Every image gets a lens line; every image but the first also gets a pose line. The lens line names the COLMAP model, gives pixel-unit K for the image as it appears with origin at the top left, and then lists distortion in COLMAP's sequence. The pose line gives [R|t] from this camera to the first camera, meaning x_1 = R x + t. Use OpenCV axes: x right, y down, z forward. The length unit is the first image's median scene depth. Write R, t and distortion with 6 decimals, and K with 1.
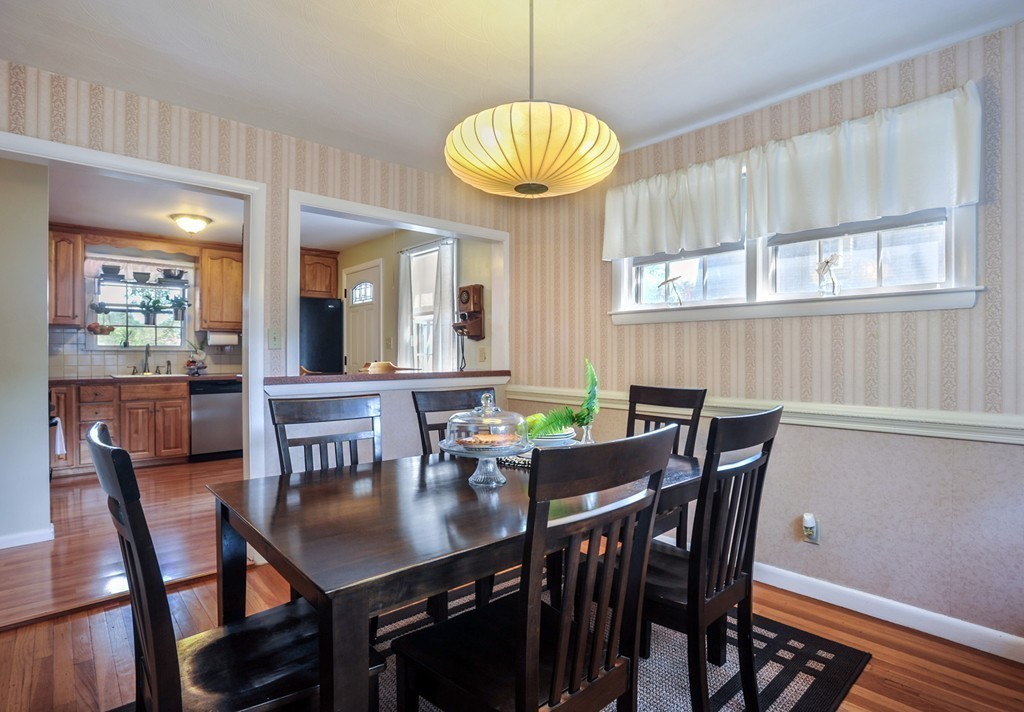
lens RADIAL K [[518.9, 0, 508.9], [0, 518.9, 356.5], [0, 0, 1]] dist [-0.044278, 0.003623]
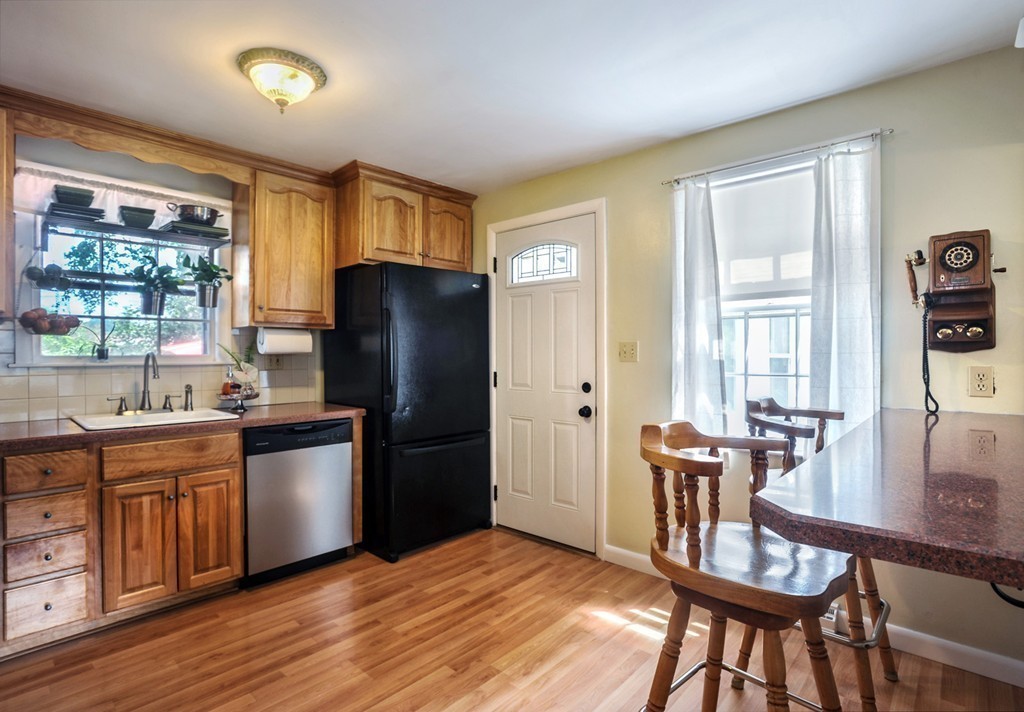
lens RADIAL K [[518.9, 0, 514.6], [0, 518.9, 355.7], [0, 0, 1]] dist [-0.044278, 0.003623]
pose [[0.994403, -0.001759, 0.105638, -0.409976], [0.001689, 0.999998, 0.000745, -0.021749], [-0.105639, -0.000563, 0.994404, 0.470333]]
